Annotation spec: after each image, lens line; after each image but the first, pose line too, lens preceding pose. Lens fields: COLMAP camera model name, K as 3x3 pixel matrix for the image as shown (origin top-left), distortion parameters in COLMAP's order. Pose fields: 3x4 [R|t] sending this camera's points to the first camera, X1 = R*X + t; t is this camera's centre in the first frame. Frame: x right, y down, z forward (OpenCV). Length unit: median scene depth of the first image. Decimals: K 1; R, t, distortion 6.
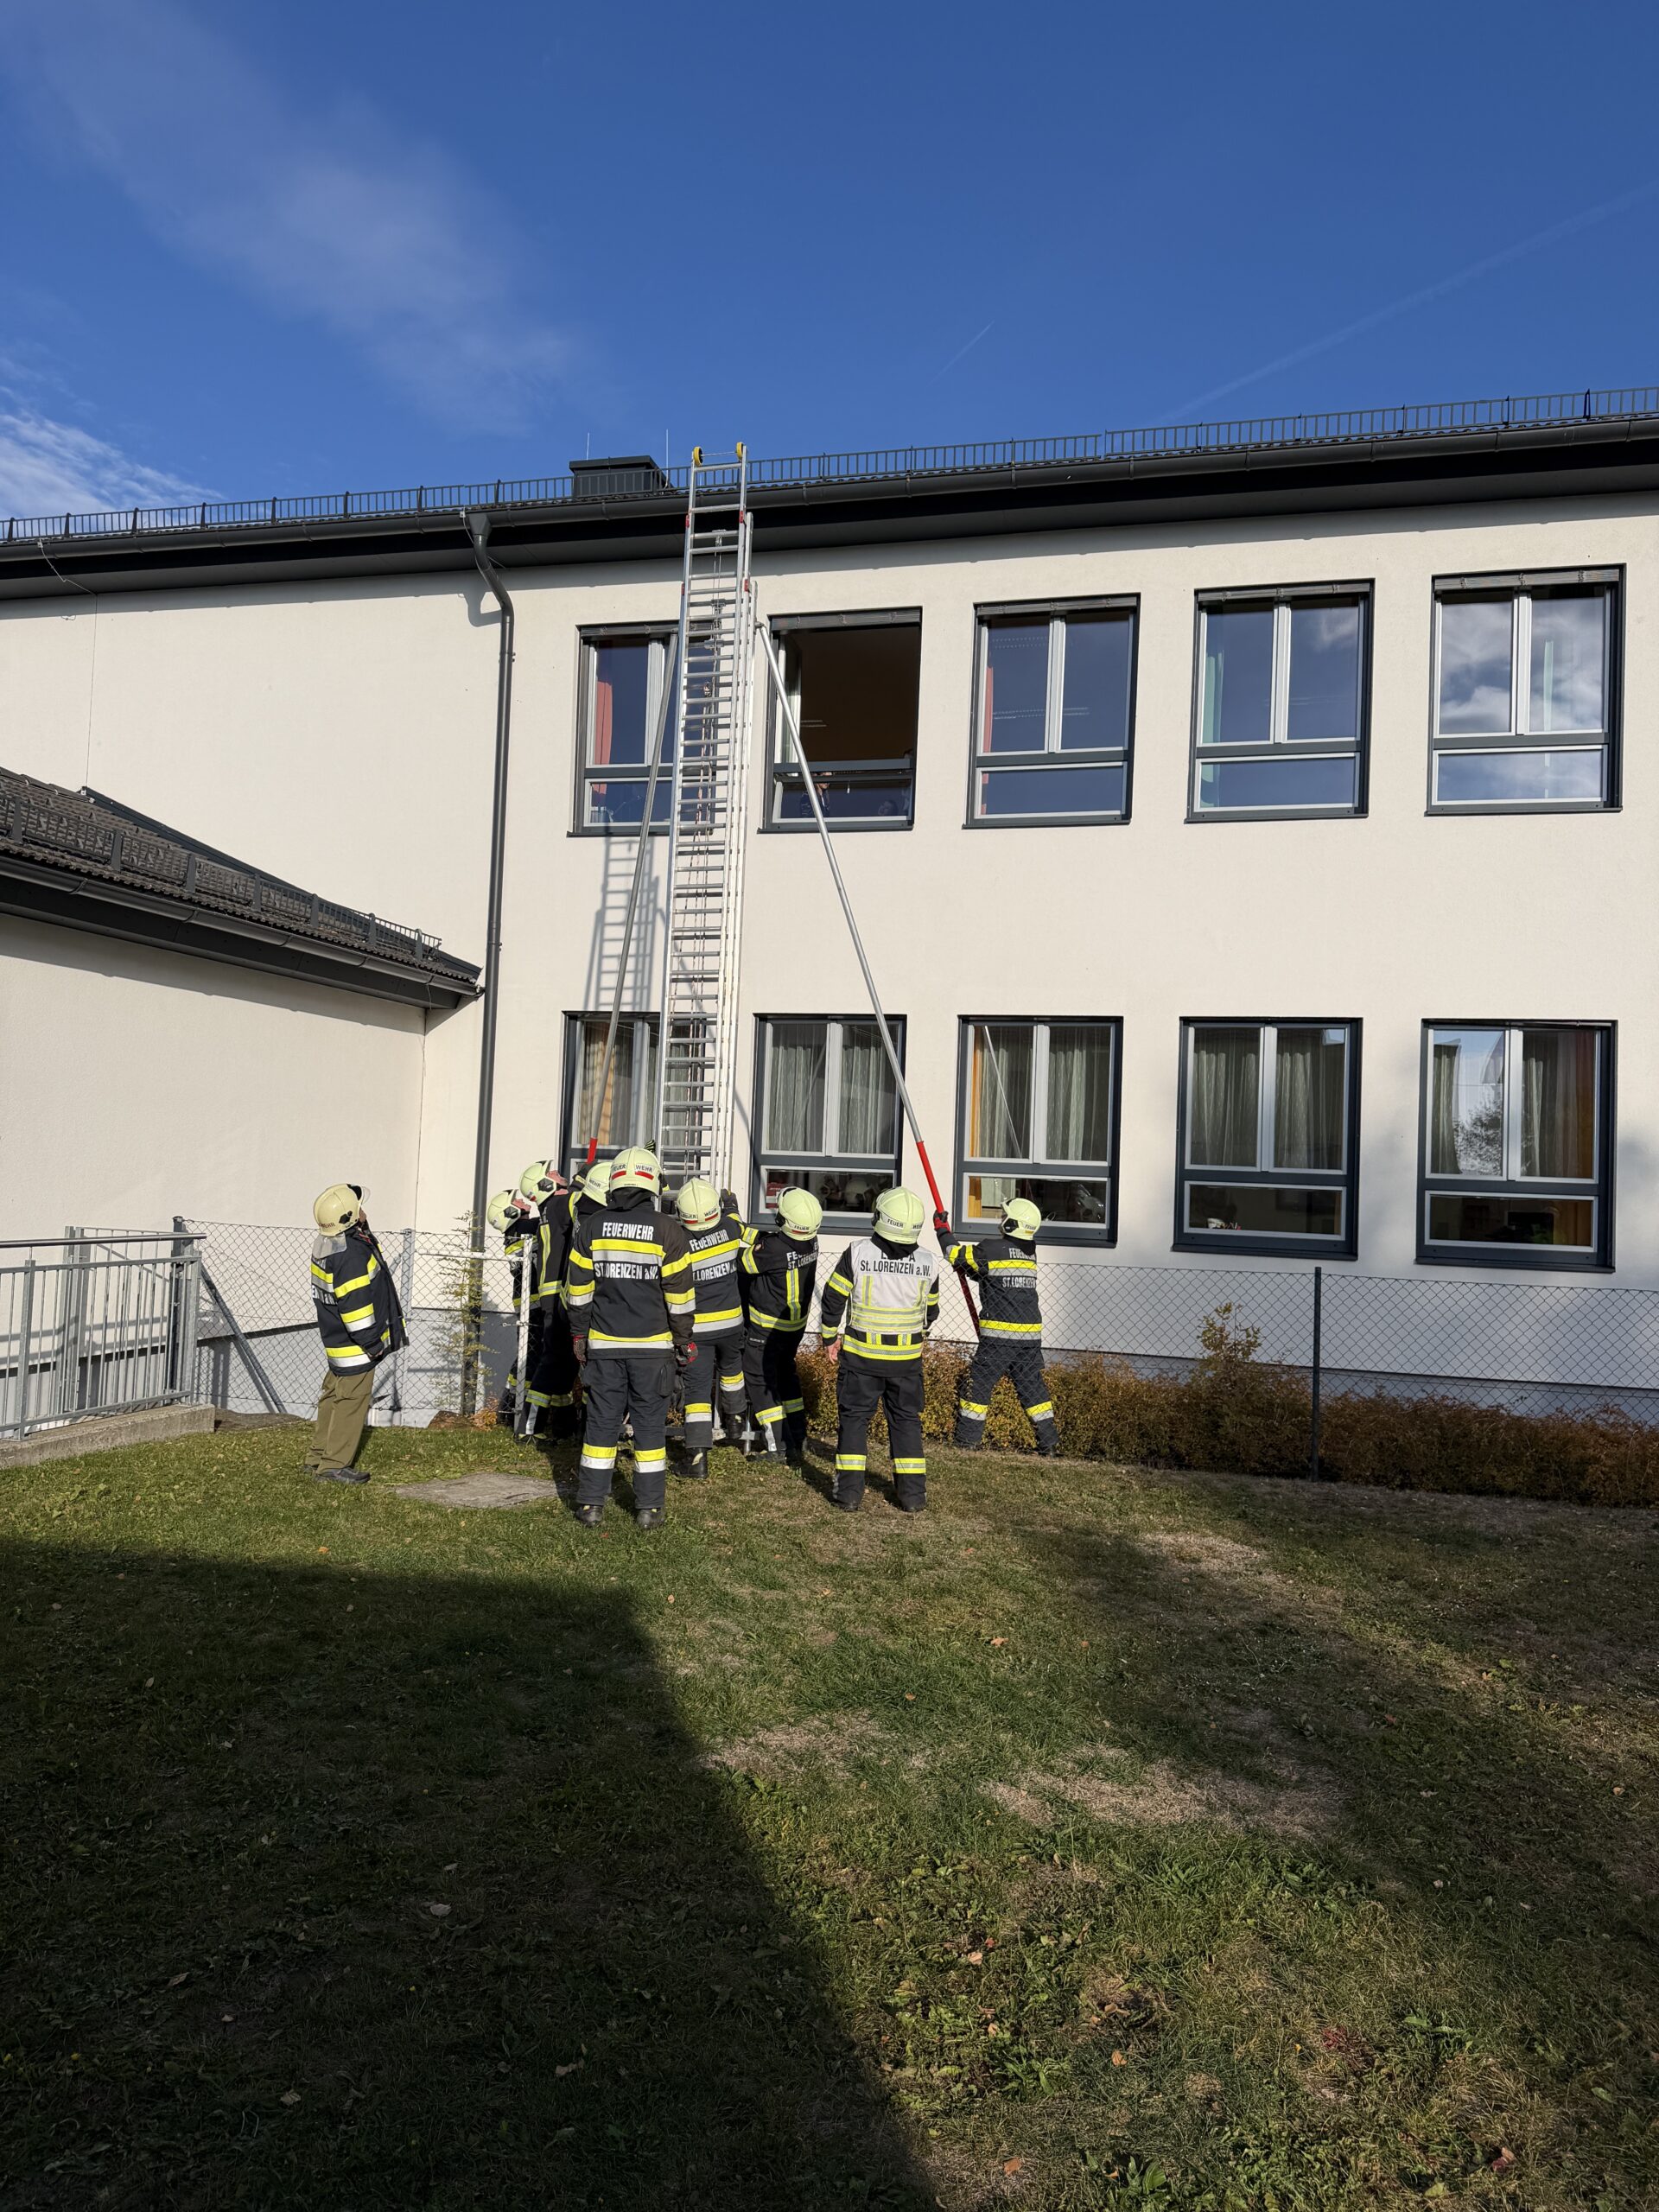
lens RADIAL K [[1543.0, 0, 829.5], [0, 1543.0, 1106.0], [0, 0, 1]] dist [0.095873, -0.220700]
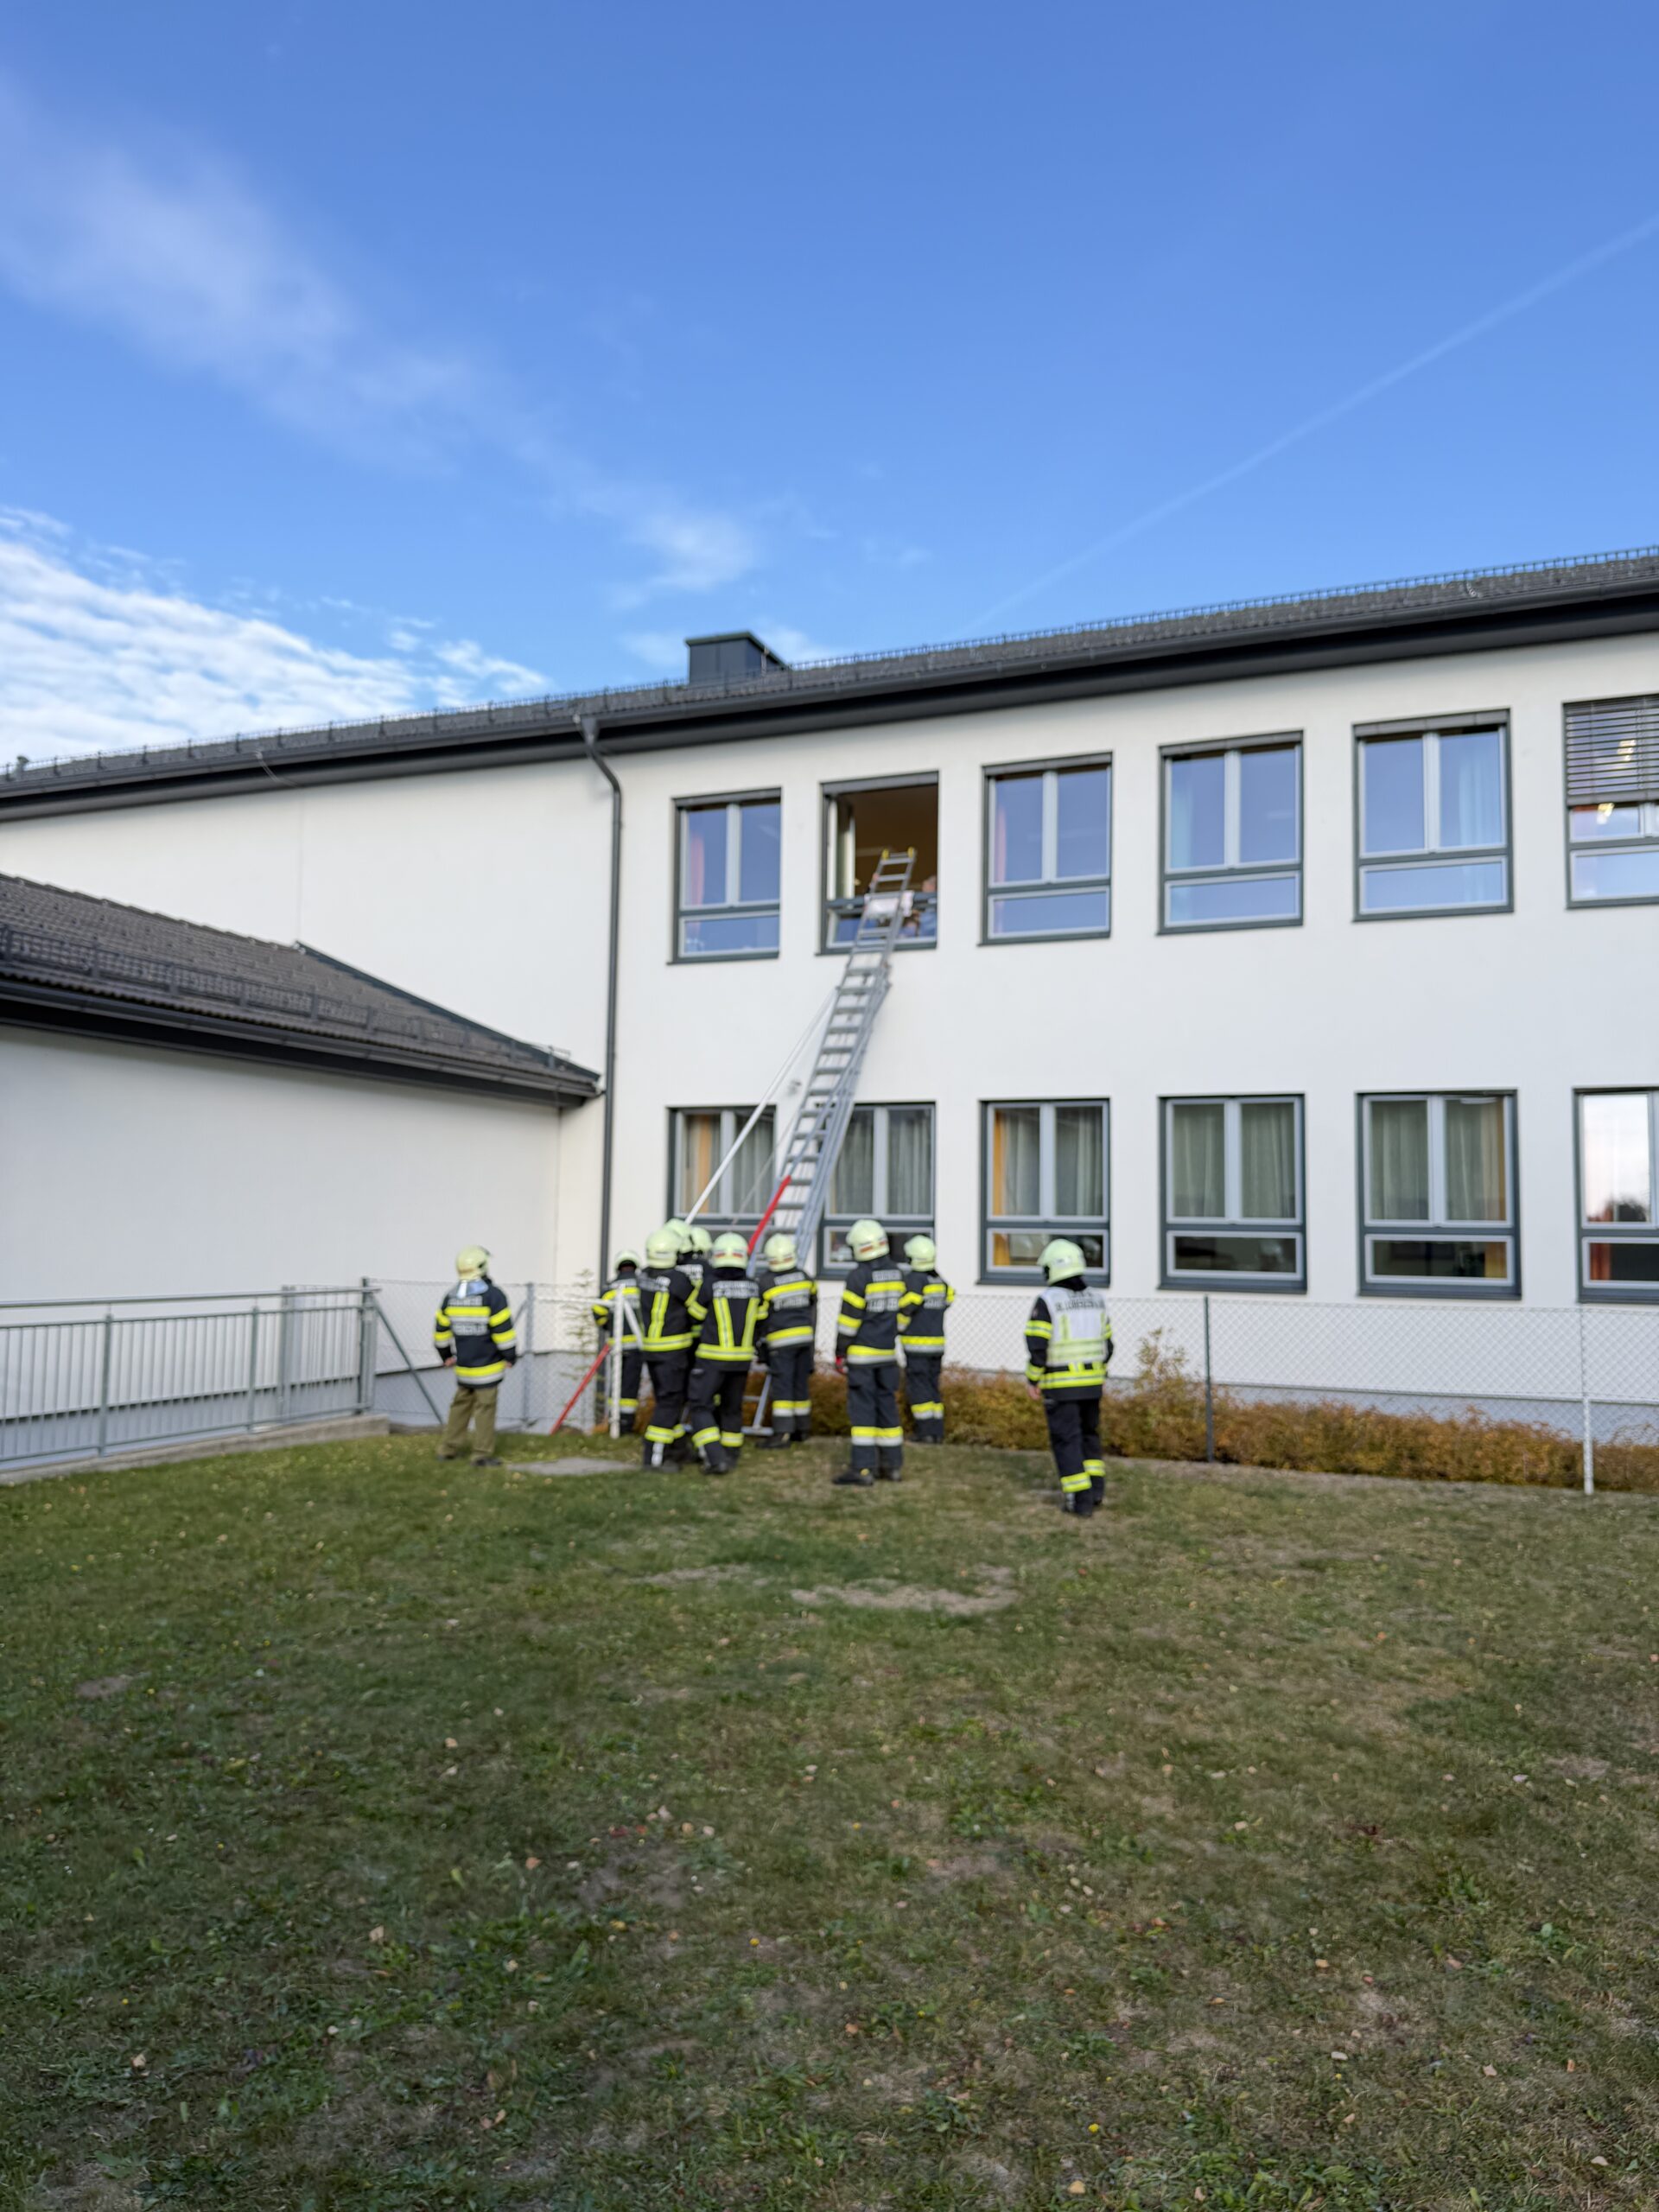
lens RADIAL K [[1543.0, 0, 829.5], [0, 1543.0, 1106.0], [0, 0, 1]] dist [0.095873, -0.220700]
pose [[0.991474, -0.034204, -0.125732, 0.124401], [0.028844, 0.998606, -0.044205, -0.003500], [0.127069, 0.040202, 0.991079, -0.227668]]
